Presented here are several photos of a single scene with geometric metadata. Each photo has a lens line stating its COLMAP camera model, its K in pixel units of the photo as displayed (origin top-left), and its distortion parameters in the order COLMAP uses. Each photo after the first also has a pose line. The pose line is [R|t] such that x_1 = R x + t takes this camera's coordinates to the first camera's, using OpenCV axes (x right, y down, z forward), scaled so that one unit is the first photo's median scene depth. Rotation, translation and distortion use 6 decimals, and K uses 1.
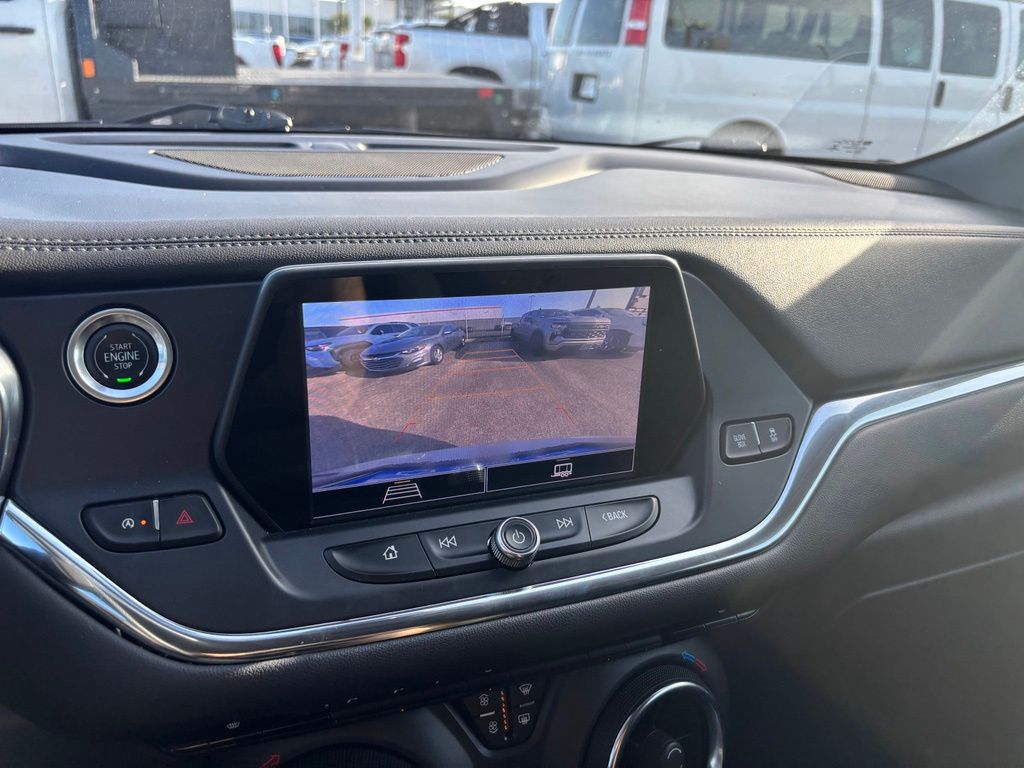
lens RADIAL K [[770.3, 0, 516.7], [0, 770.3, 398.0], [0, 0, 1]] dist [0.057004, -0.067571]
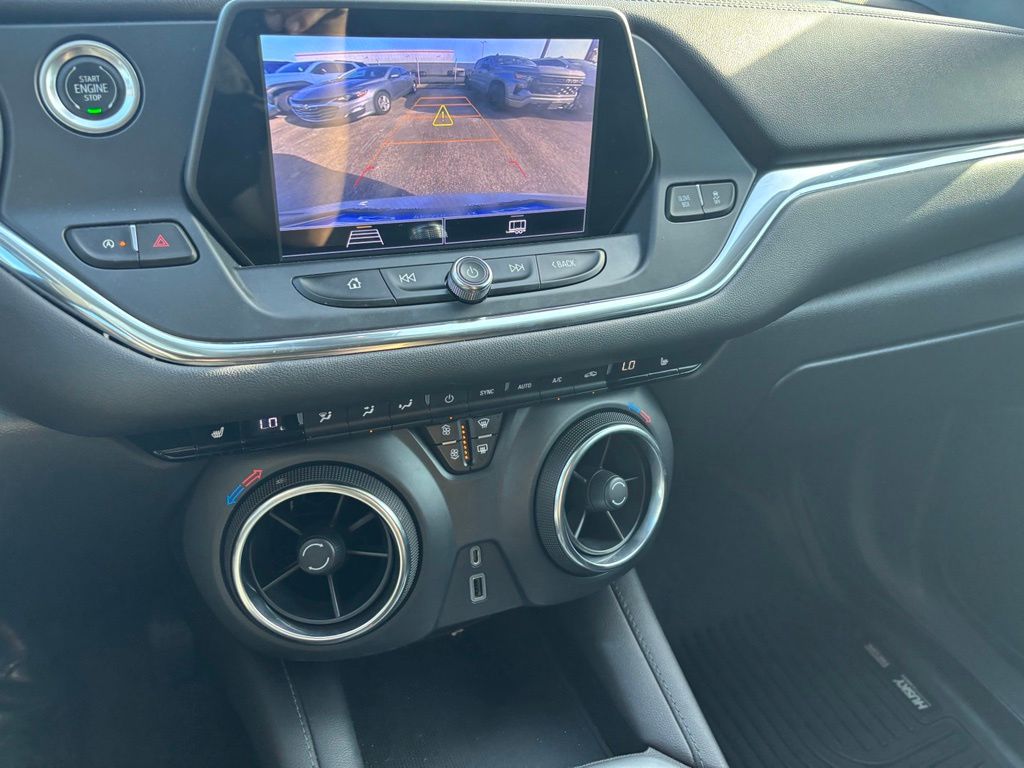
lens RADIAL K [[770.3, 0, 516.7], [0, 770.3, 398.0], [0, 0, 1]] dist [0.057004, -0.067571]
pose [[0.999889, -0.008132, 0.012489, 0.048174], [0.006520, 0.992246, 0.124116, 0.214828], [-0.013402, -0.124021, 0.992189, -0.098725]]
